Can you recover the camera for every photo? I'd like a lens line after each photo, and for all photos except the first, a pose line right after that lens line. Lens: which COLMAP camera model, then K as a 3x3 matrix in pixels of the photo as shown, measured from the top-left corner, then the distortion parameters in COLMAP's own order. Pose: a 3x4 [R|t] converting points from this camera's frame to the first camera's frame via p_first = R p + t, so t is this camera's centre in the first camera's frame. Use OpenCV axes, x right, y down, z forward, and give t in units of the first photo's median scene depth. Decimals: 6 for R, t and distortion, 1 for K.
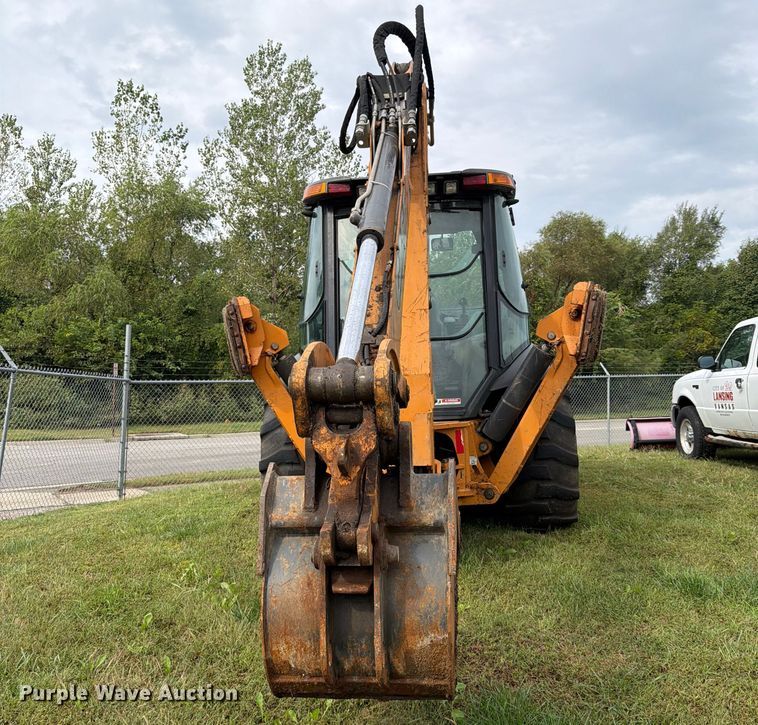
lens RADIAL K [[813.1, 0, 379.0], [0, 813.1, 362.5], [0, 0, 1]] dist [0.051559, -0.002058]
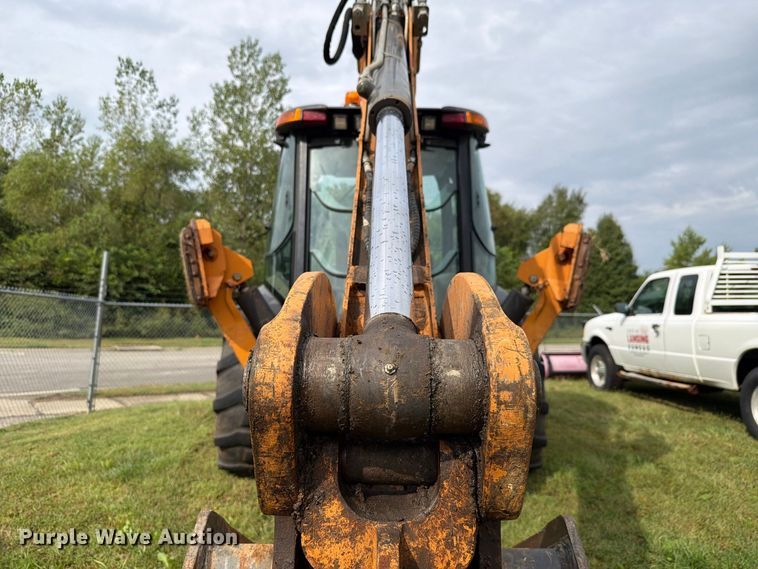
lens RADIAL K [[559.5, 0, 379.0], [0, 559.5, 284.5], [0, 0, 1]] dist [0.040778, -0.050545]
pose [[0.993009, 0.044228, 0.109443, -0.013609], [-0.042629, 0.998948, -0.016911, -0.002701], [-0.110075, 0.012127, 0.993849, 0.125532]]
